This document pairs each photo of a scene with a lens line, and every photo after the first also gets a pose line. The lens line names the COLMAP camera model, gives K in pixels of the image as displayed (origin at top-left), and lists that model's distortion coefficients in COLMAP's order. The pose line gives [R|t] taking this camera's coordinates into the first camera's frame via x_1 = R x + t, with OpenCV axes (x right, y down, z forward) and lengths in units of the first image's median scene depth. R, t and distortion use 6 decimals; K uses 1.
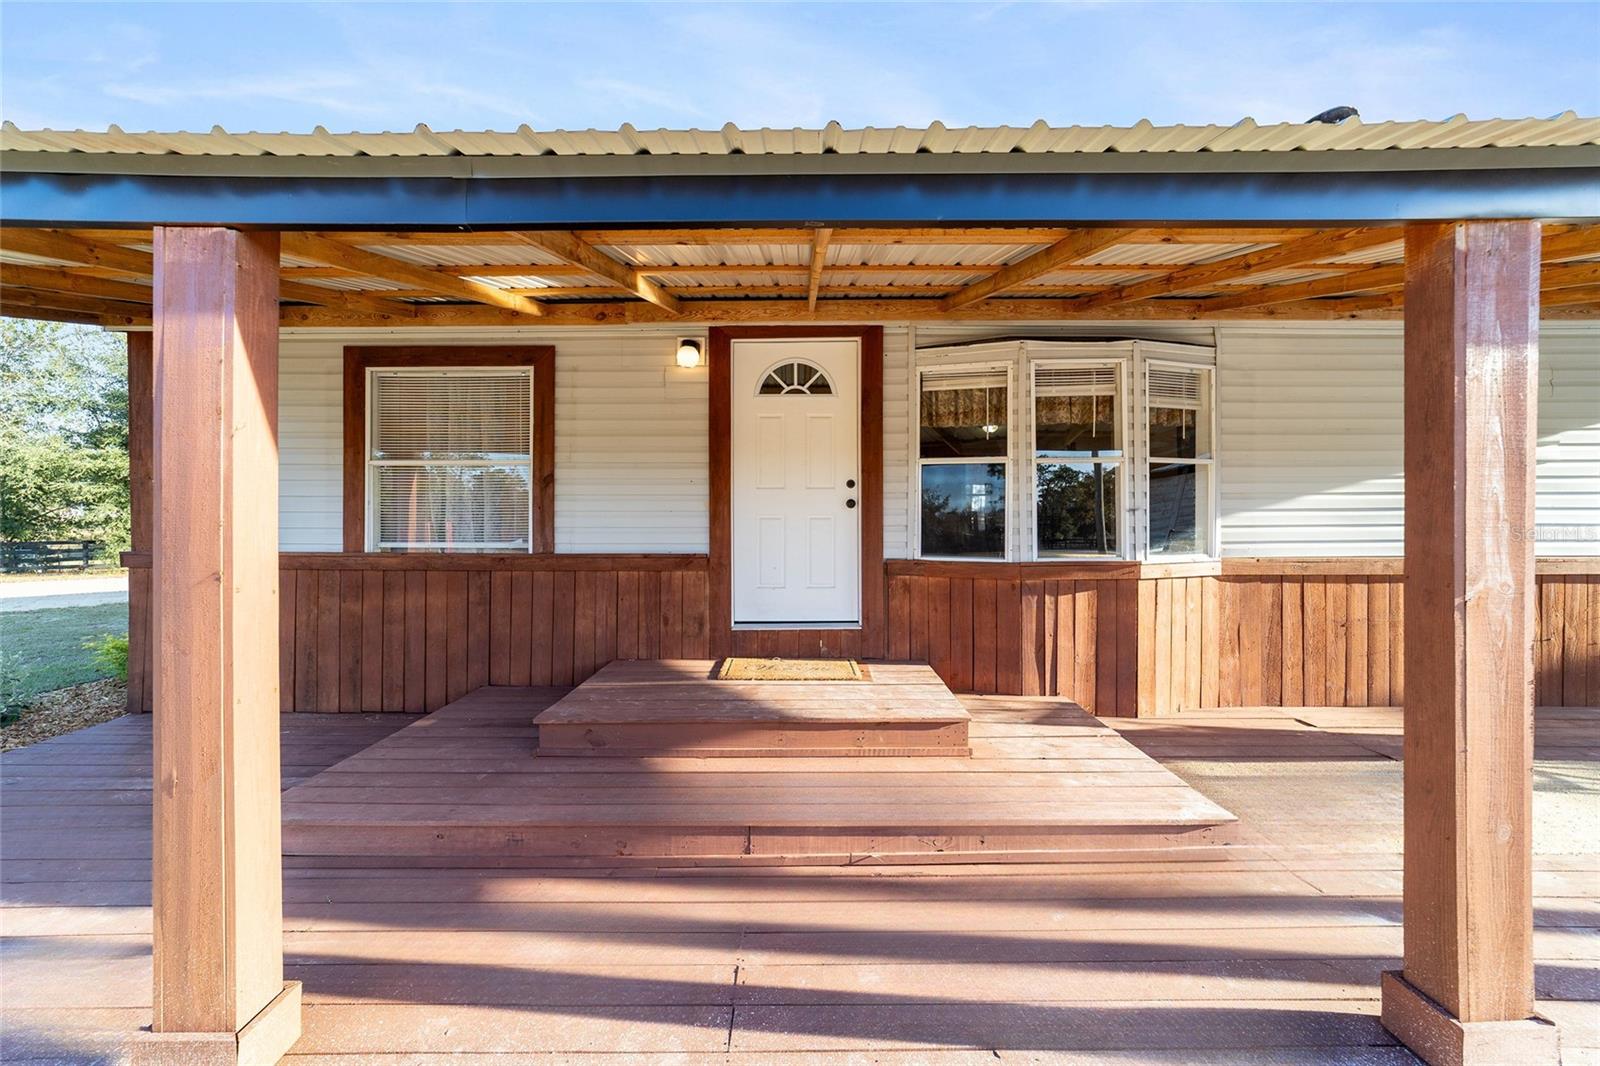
lens RADIAL K [[614.7, 0, 796.7], [0, 614.7, 520.2], [0, 0, 1]] dist [-0.017211, 0.007709]
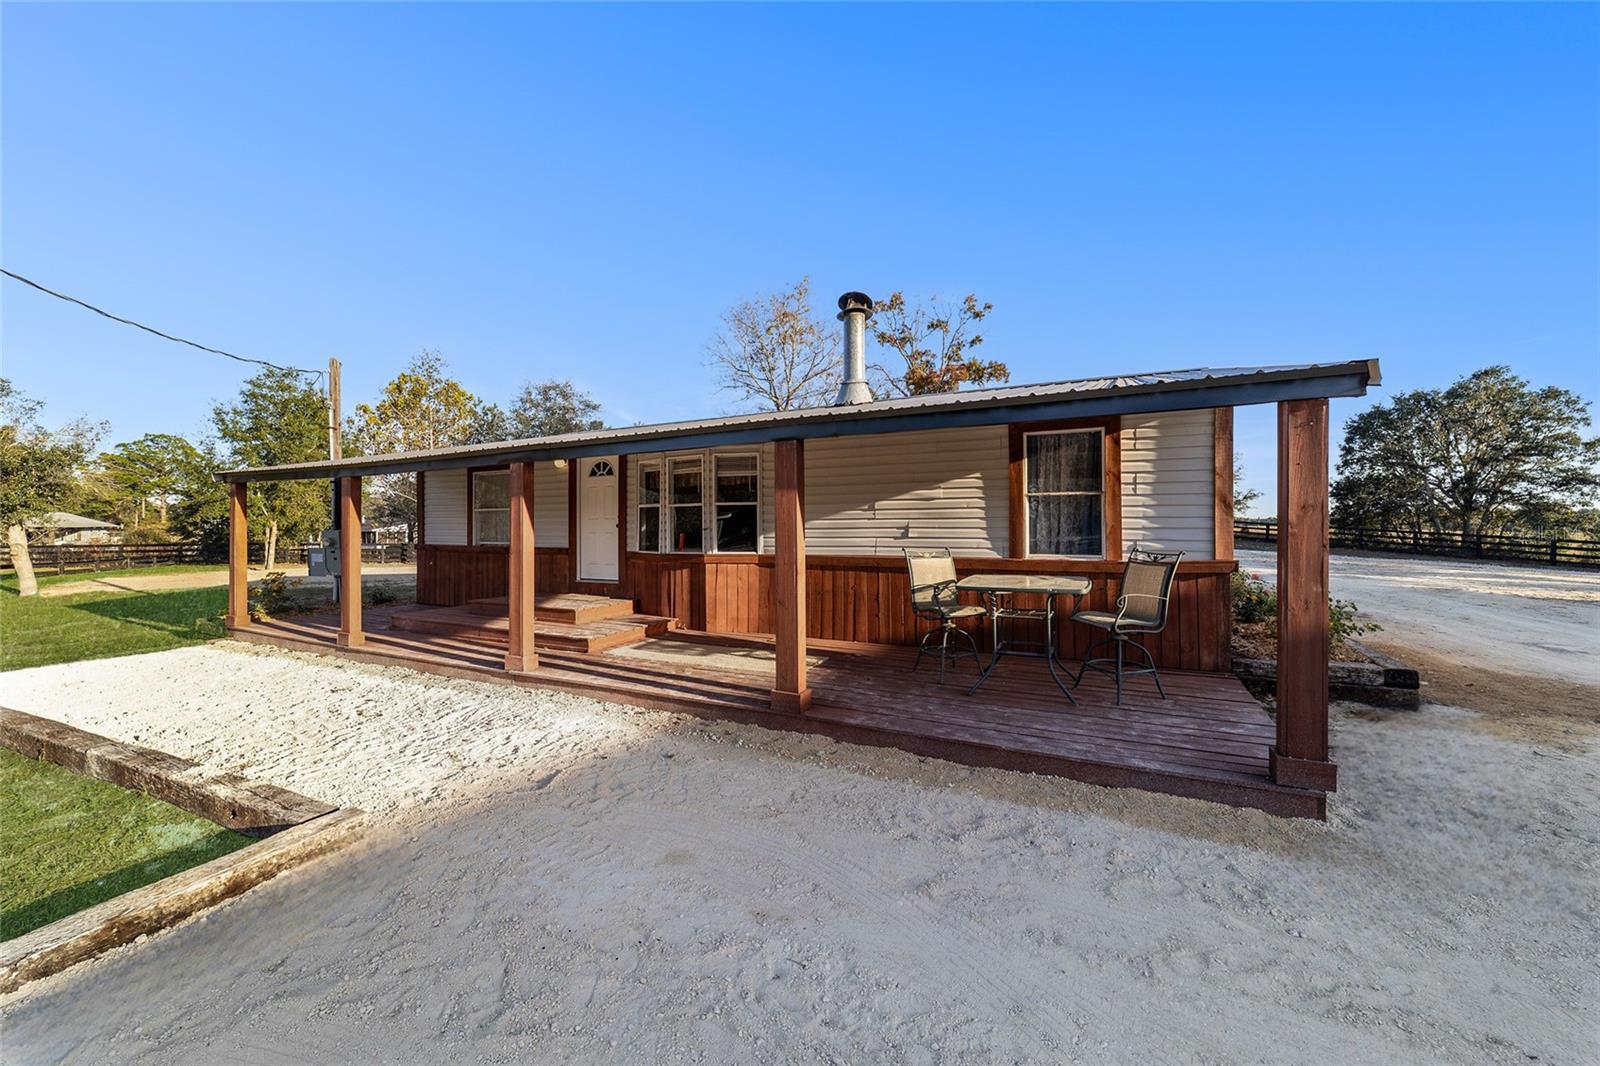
lens RADIAL K [[614.7, 0, 798.2], [0, 614.7, 528.1], [0, 0, 1]] dist [-0.017211, 0.007709]
pose [[0.885934, -0.001100, -0.463810, 1.670748], [-0.000448, 0.999995, -0.003227, -0.013035], [0.463811, 0.003067, 0.885929, -0.622948]]
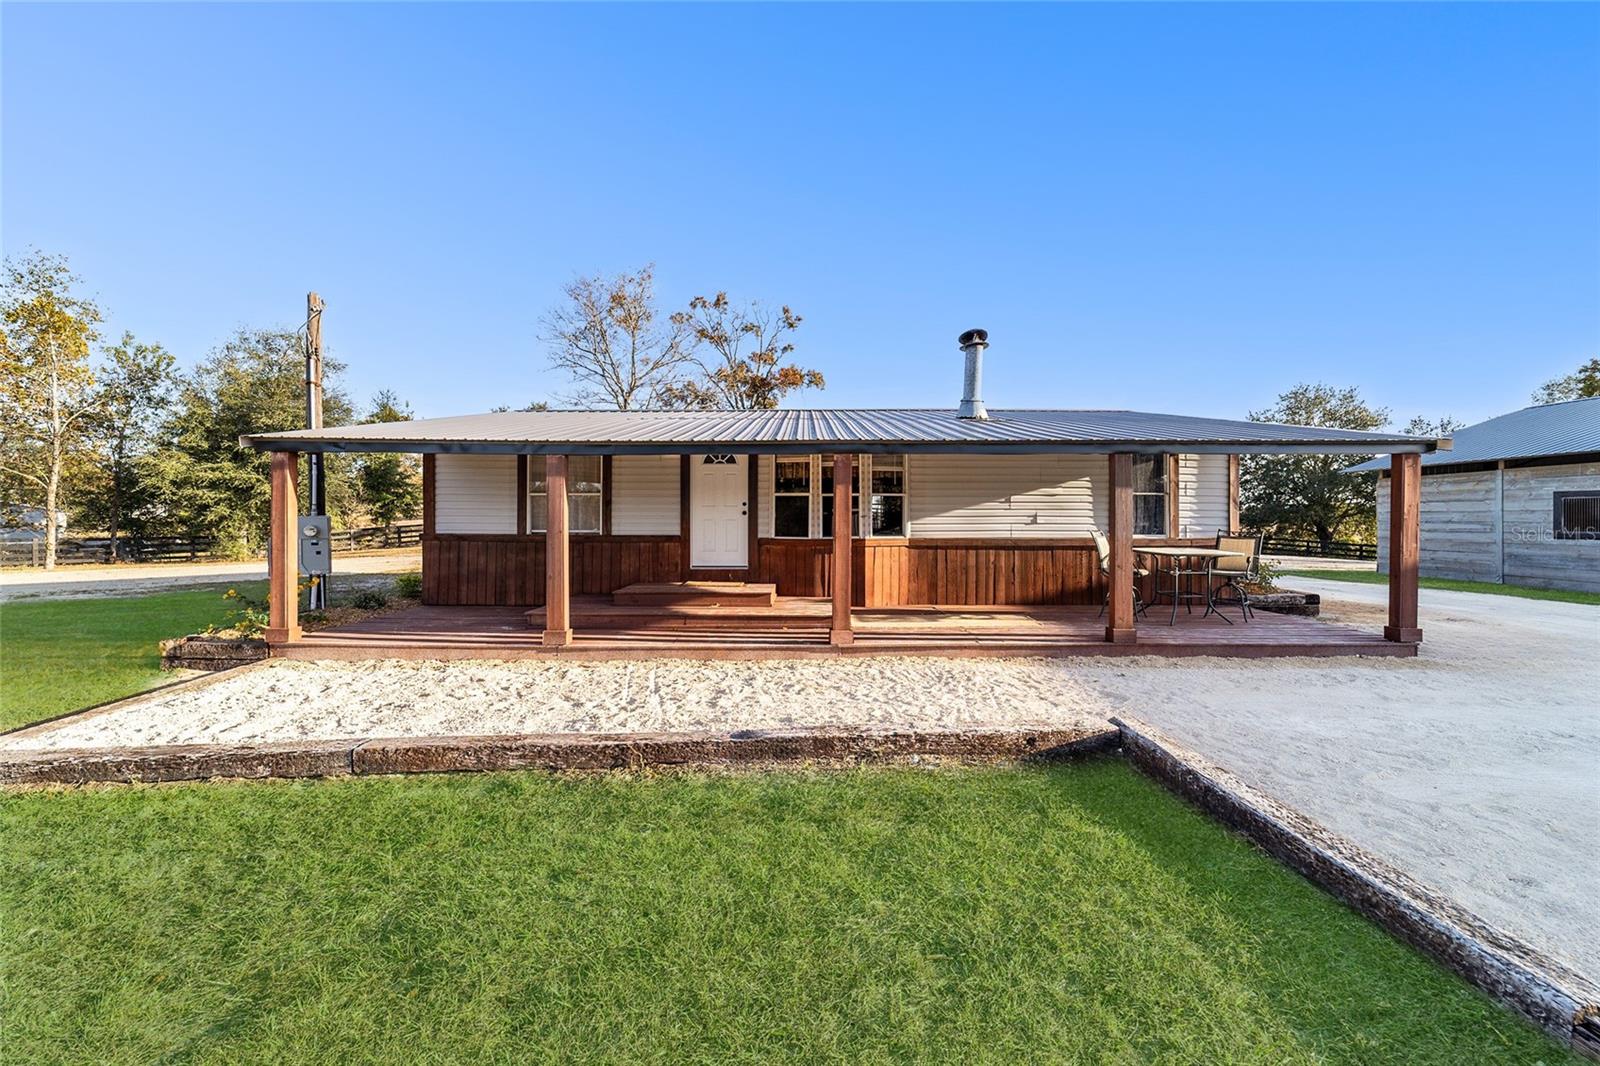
lens RADIAL K [[614.7, 0, 793.4], [0, 614.7, 523.7], [0, 0, 1]] dist [-0.017211, 0.007709]
pose [[0.999952, 0.003244, -0.009233, 0.291490], [-0.003217, 0.999990, 0.002958, 0.004084], [0.009242, -0.002928, 0.999953, -1.243676]]
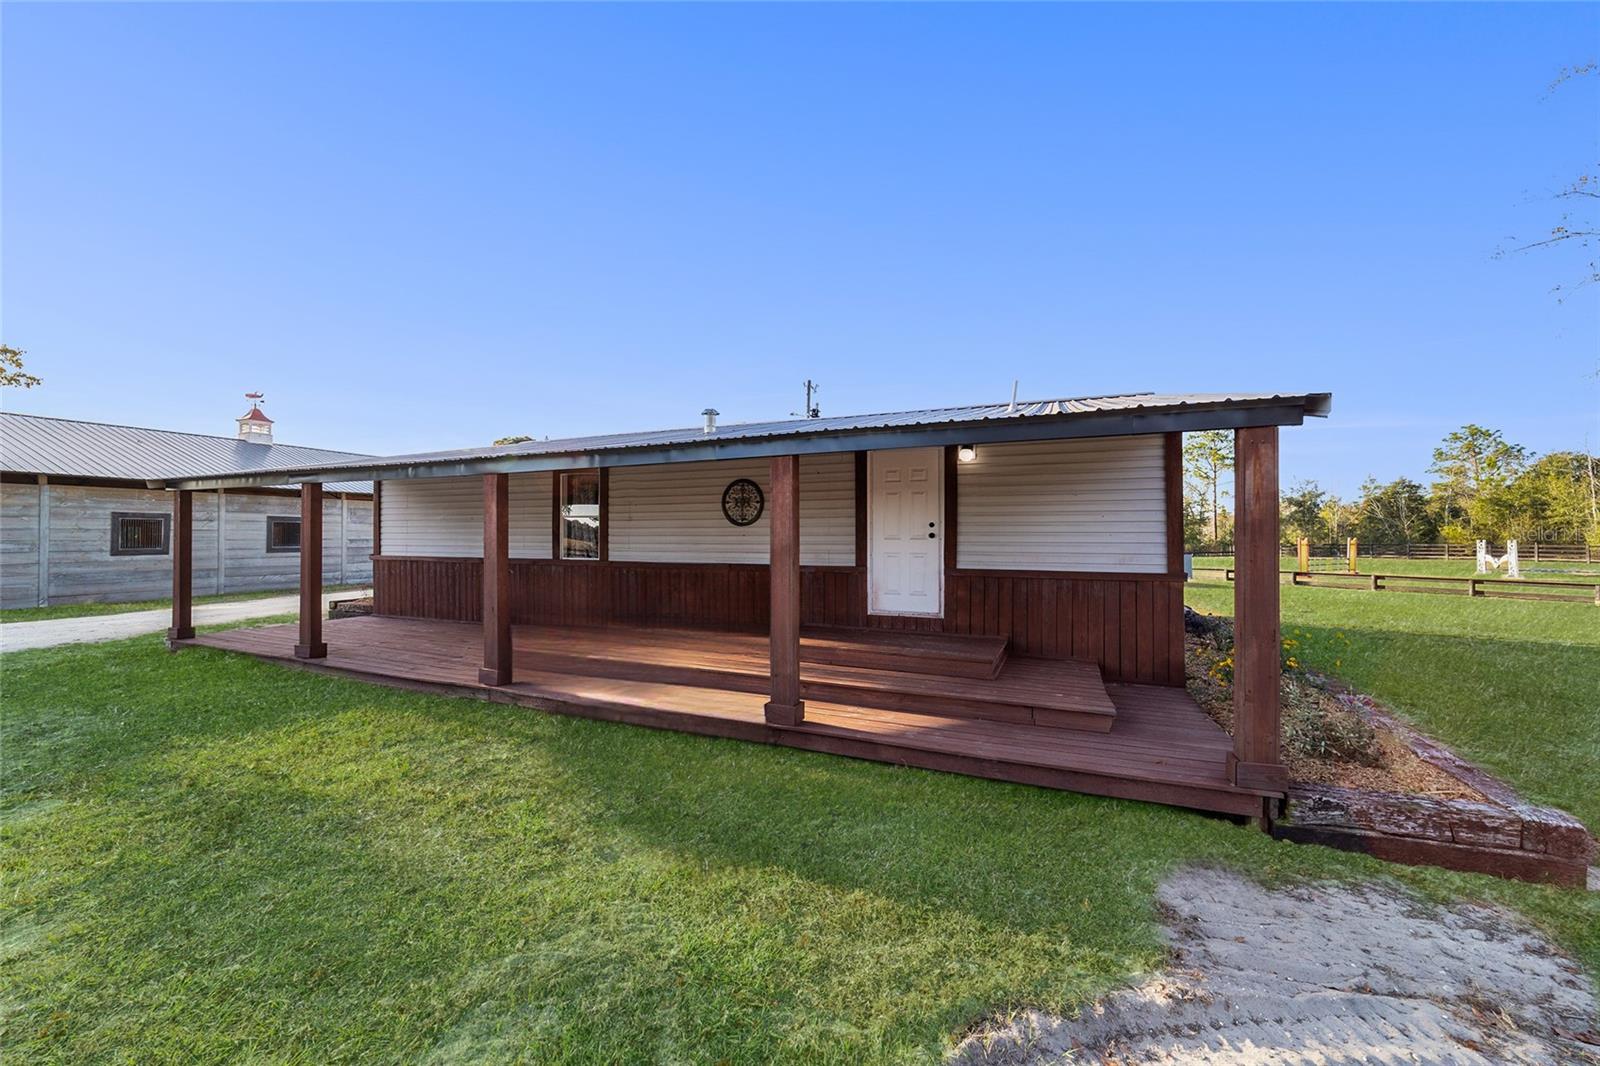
lens RADIAL K [[614.7, 0, 800.9], [0, 614.7, 528.3], [0, 0, 1]] dist [-0.017211, 0.007709]
pose [[-0.916518, 0.012770, 0.399790, -0.845704], [0.009318, 0.999901, -0.010576, -0.003635], [-0.399886, -0.005968, -0.916546, 4.338750]]
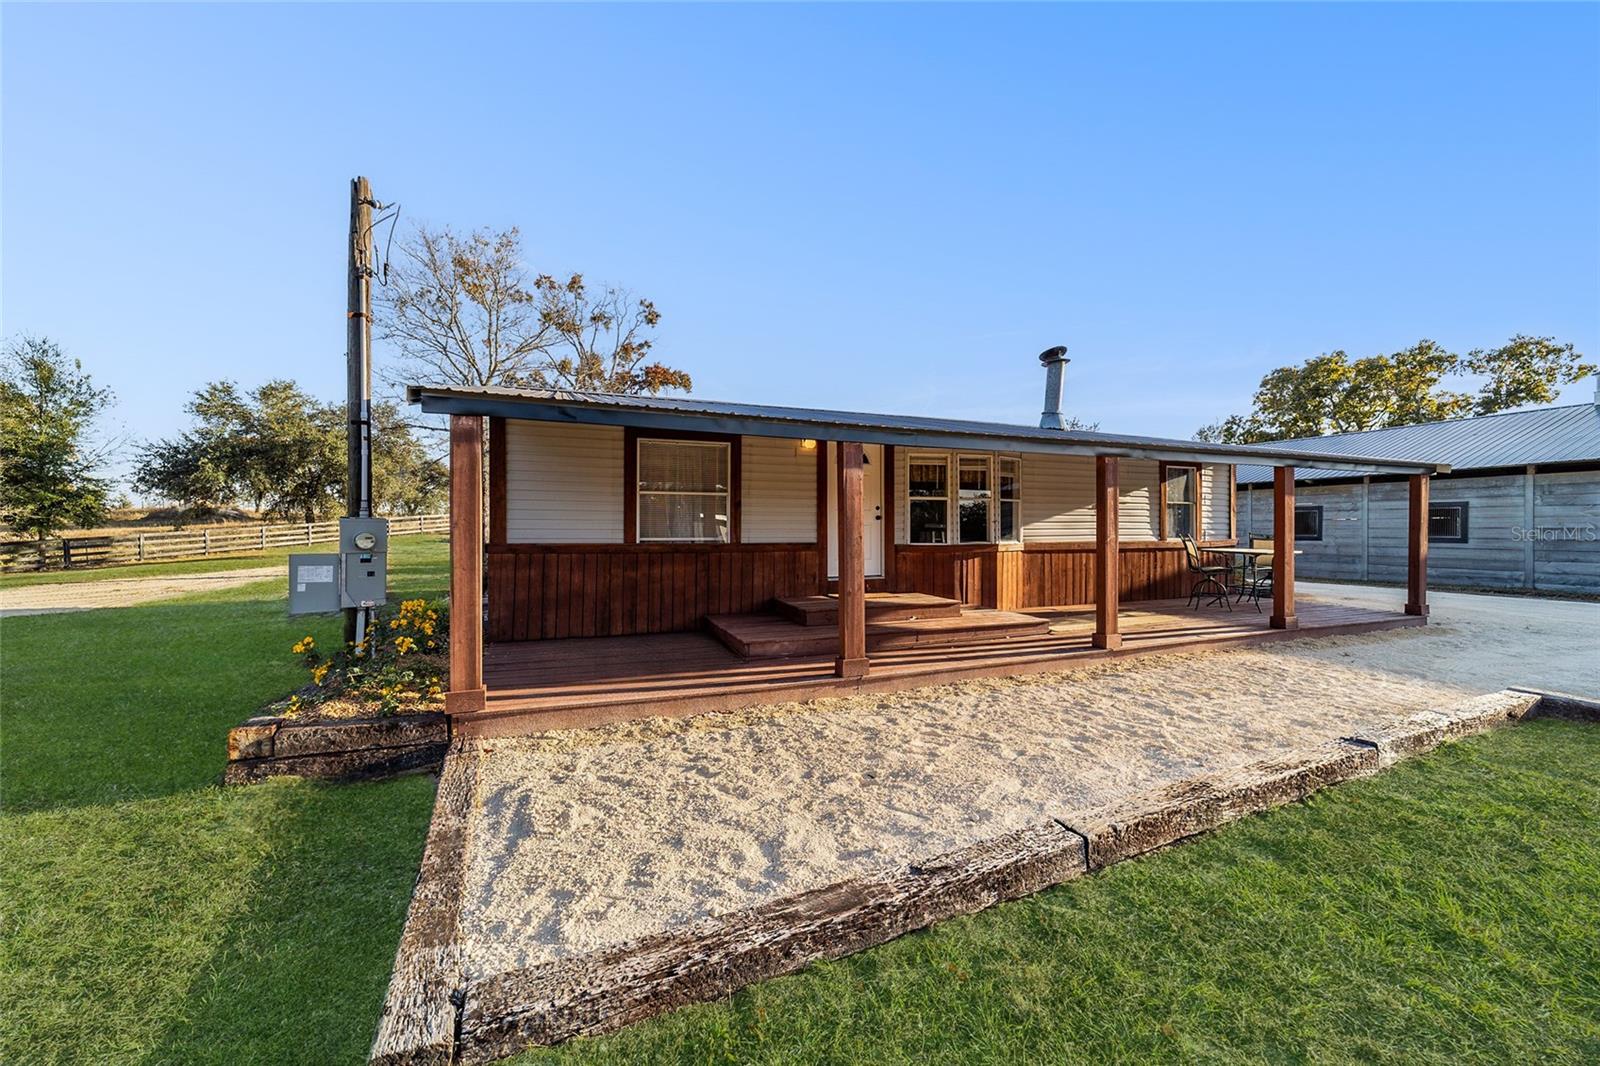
lens RADIAL K [[614.7, 0, 795.4], [0, 614.7, 529.5], [0, 0, 1]] dist [-0.017211, 0.007709]
pose [[0.929834, 0.001025, 0.367977, -0.939380], [0.000696, 0.999989, -0.004544, 0.021561], [-0.367978, 0.004482, 0.929824, -0.817452]]
